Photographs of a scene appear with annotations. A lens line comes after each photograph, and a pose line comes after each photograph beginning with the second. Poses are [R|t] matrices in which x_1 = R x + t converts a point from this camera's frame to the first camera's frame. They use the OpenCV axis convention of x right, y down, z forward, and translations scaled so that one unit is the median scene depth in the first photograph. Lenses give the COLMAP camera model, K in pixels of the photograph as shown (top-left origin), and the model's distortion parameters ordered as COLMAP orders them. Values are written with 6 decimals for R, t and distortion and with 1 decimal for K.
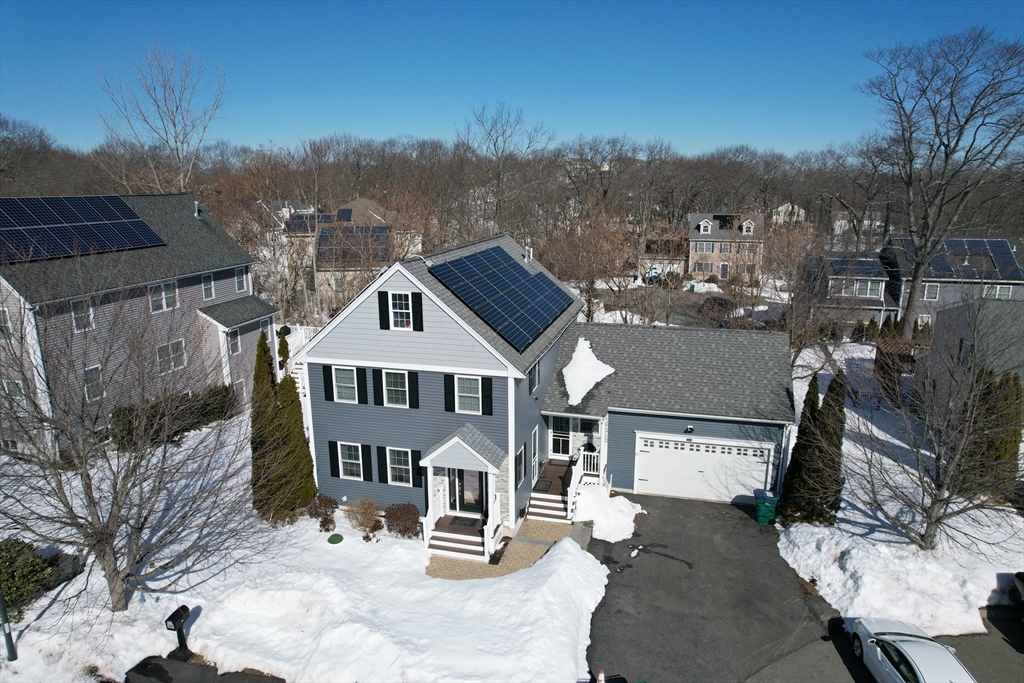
lens RADIAL K [[657.4, 0, 514.4], [0, 657.4, 343.8], [0, 0, 1]] dist [-0.084297, 0.076332]
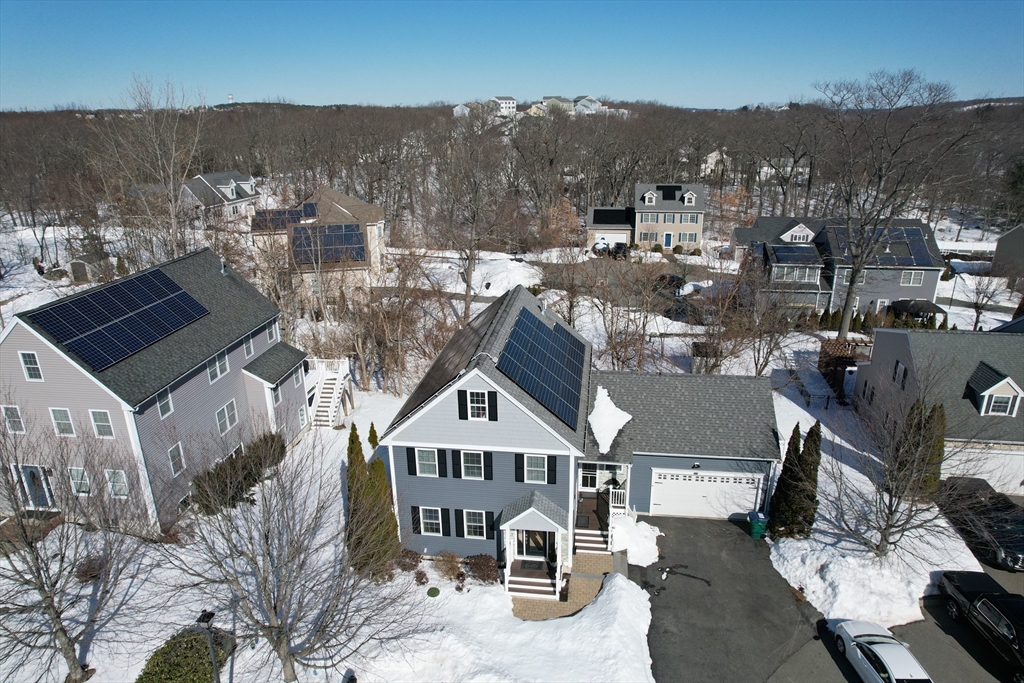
lens RADIAL K [[657.4, 0, 514.4], [0, 657.4, 343.8], [0, 0, 1]] dist [-0.084297, 0.076332]
pose [[0.992635, -0.049942, 0.110373, -0.227136], [0.038432, 0.993829, 0.104054, -0.275840], [-0.114888, -0.099046, 0.988428, -0.175302]]
